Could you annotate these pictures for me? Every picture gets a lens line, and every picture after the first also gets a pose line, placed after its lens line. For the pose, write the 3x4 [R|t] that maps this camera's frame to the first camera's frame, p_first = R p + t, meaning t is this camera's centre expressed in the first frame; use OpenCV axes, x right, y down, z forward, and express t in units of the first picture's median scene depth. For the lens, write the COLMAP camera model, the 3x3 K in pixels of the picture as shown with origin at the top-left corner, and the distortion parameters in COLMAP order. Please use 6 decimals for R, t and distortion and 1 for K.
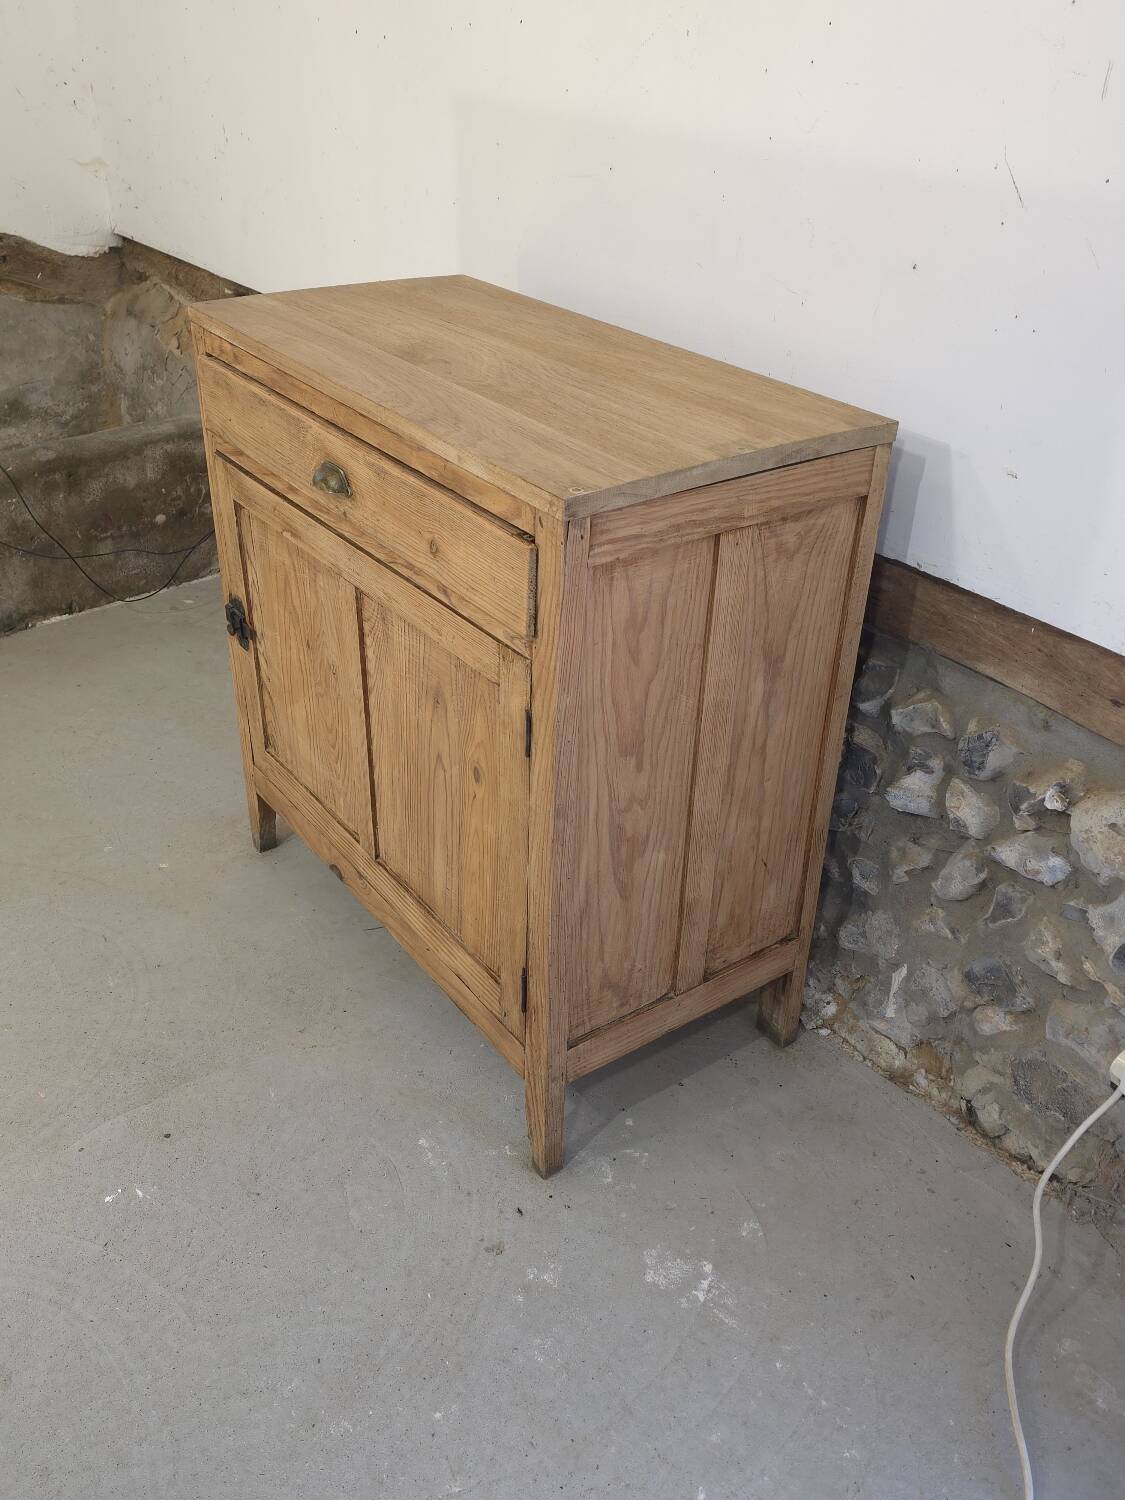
lens RADIAL K [[1300.2, 0, 564.8], [0, 1300.2, 746.8], [0, 0, 1]] dist [0.124549, -0.232220]
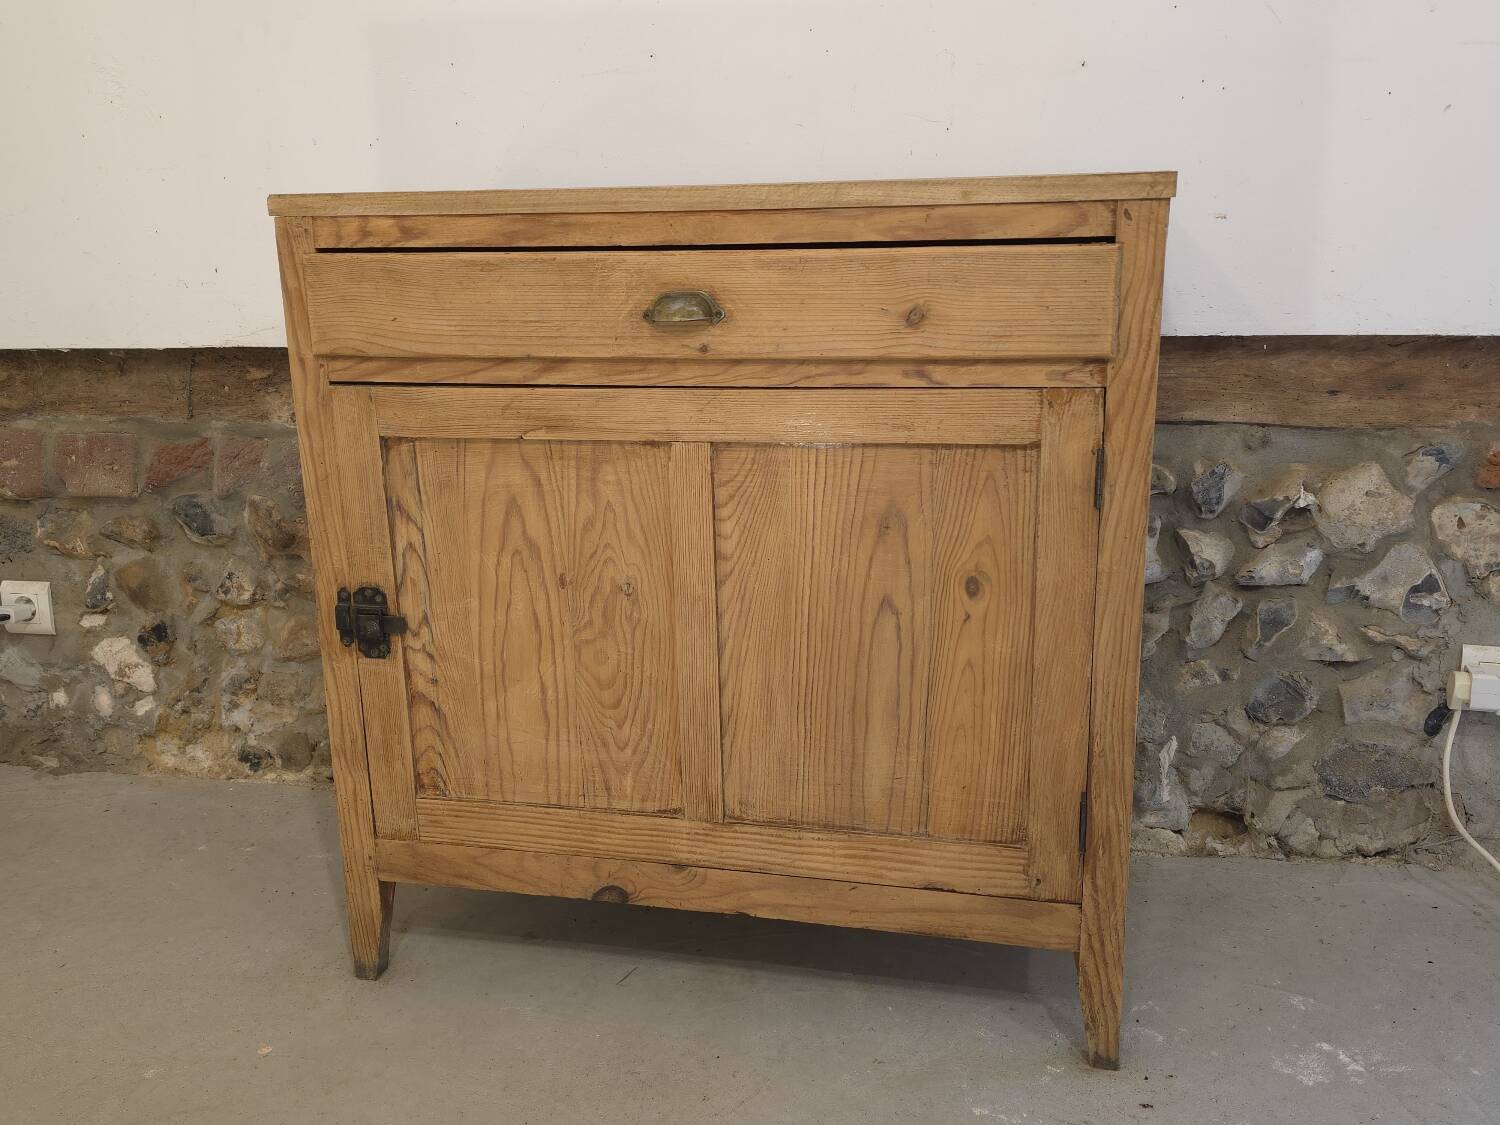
lens RADIAL K [[1302.0, 0, 744.2], [0, 1302.0, 556.2], [0, 0, 1]] dist [0.105671, -0.164327]
pose [[0.750708, -0.210297, 0.626270, -0.660699], [0.372714, 0.917526, -0.138673, 0.061131], [-0.545456, 0.337522, 0.767174, 0.390475]]
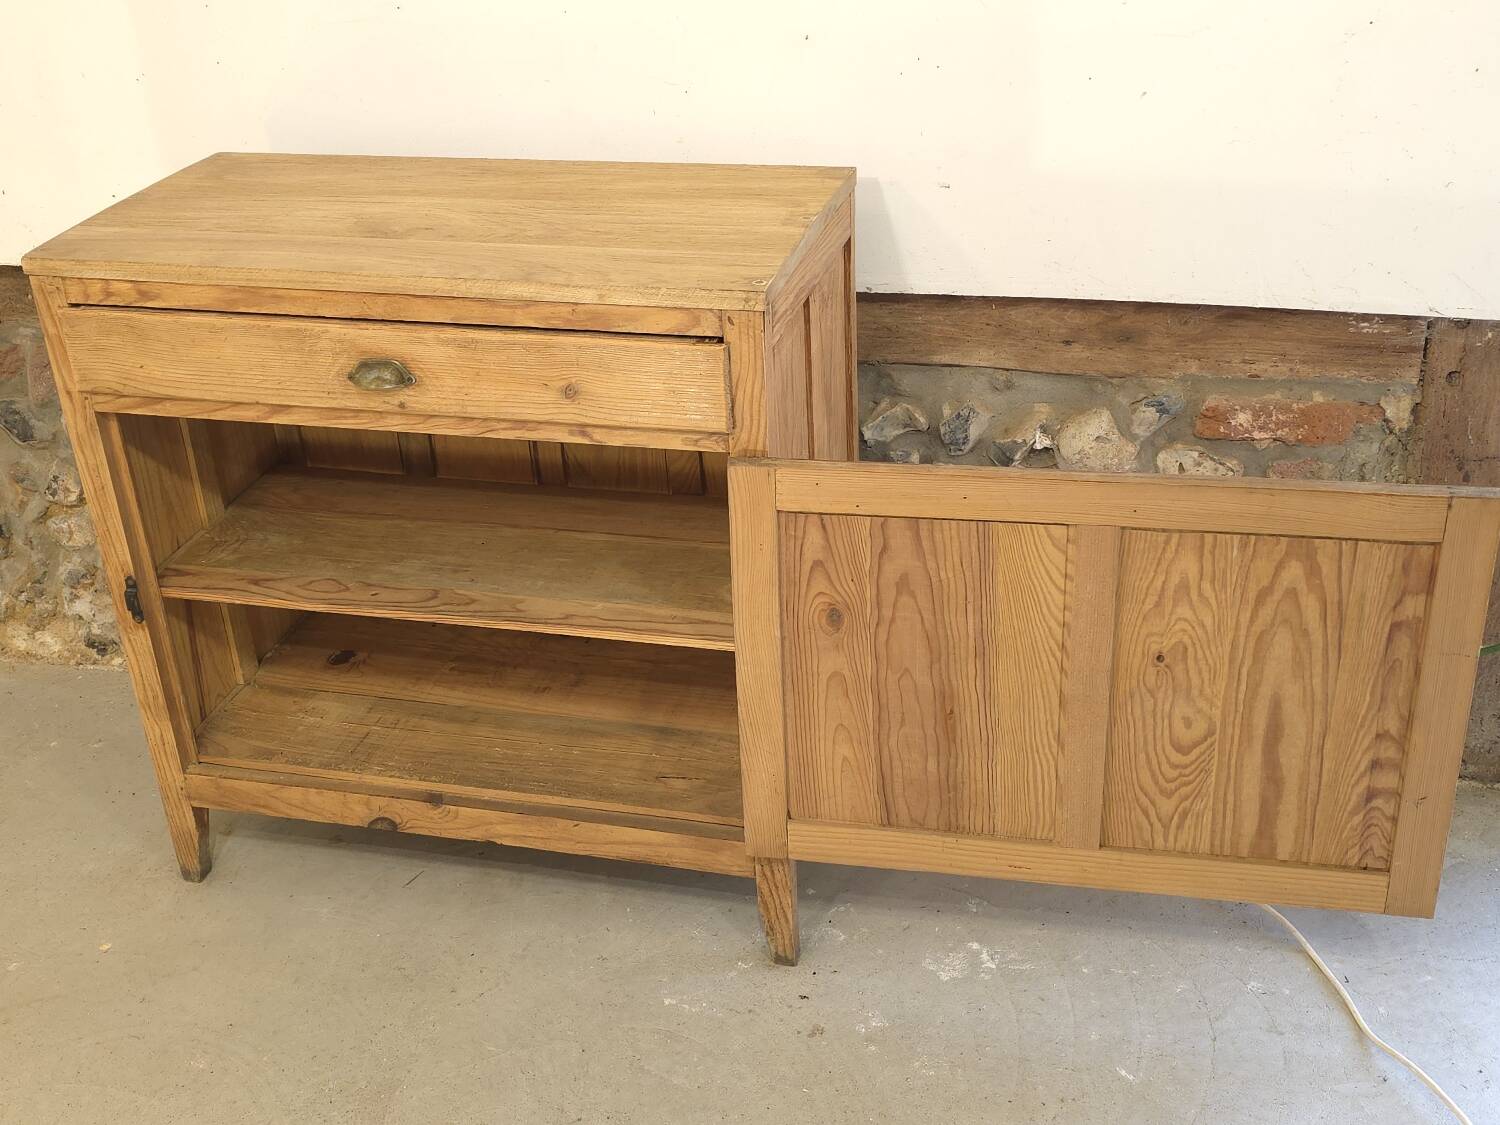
lens RADIAL K [[1753.9, 0, 734.9], [0, 1753.9, 558.3], [0, 0, 1]] dist [0.157709, -0.404182]
pose [[0.777996, -0.356855, 0.517084, -0.654065], [0.384946, 0.921204, 0.056567, -0.053611], [-0.496526, 0.155041, 0.854063, -0.183077]]
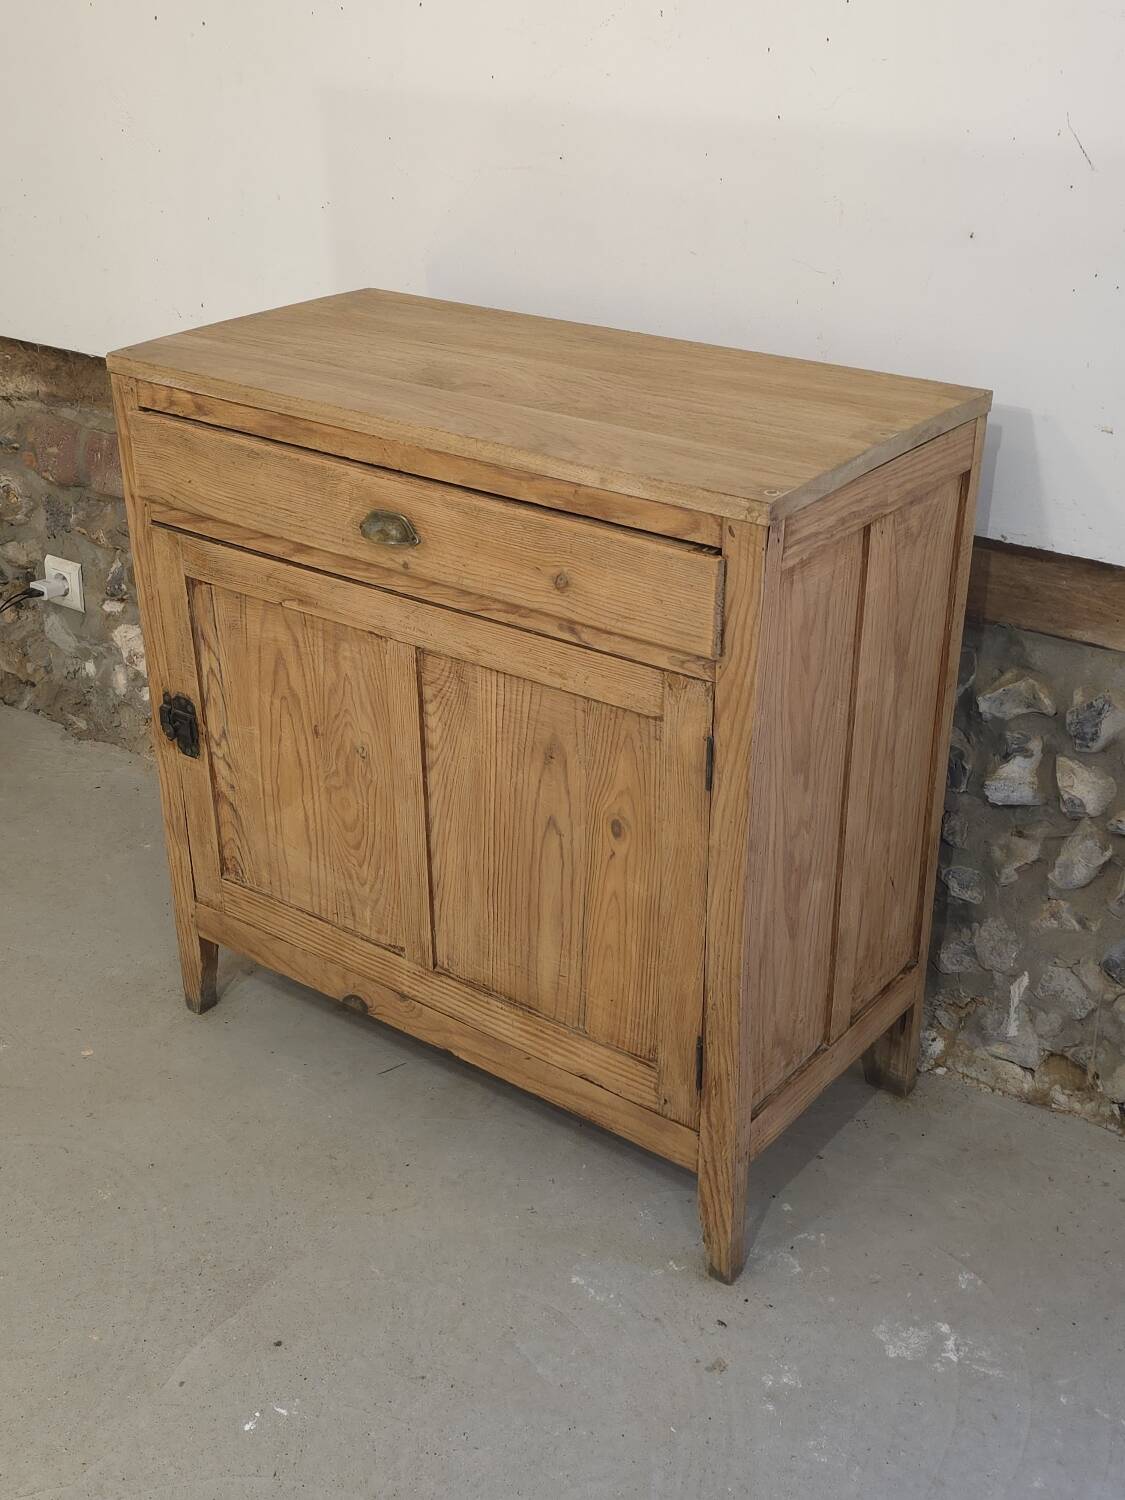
lens RADIAL K [[1765.2, 0, 555.9], [0, 1765.2, 742.8], [0, 0, 1]] dist [0.146322, -0.336436]
pose [[0.956552, -0.157816, 0.245158, -0.367059], [0.175639, 0.983055, -0.052481, 0.018254], [-0.232722, 0.093260, 0.968062, -0.154132]]
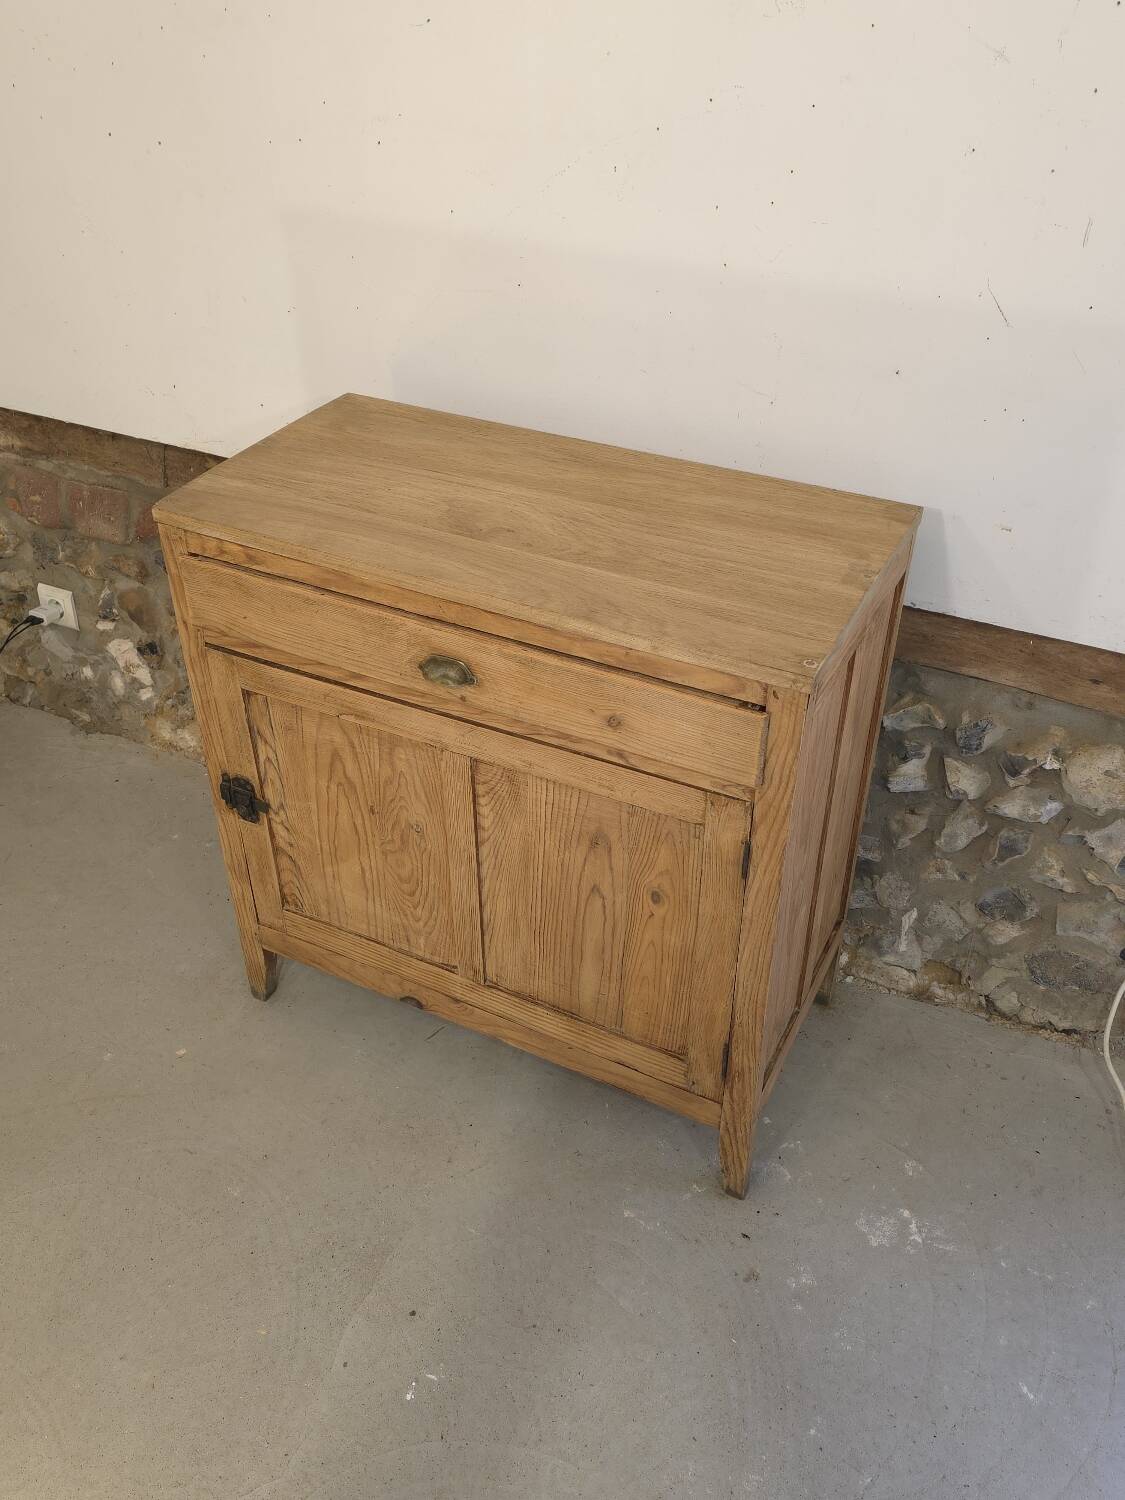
lens RADIAL K [[1300.2, 0, 572.1], [0, 1300.2, 741.5], [0, 0, 1]] dist [0.111343, -0.192846]
pose [[0.884685, -0.292256, 0.363206, -0.456181], [0.255446, 0.955622, 0.146742, -0.263485], [-0.389974, -0.037041, 0.920081, 0.021533]]
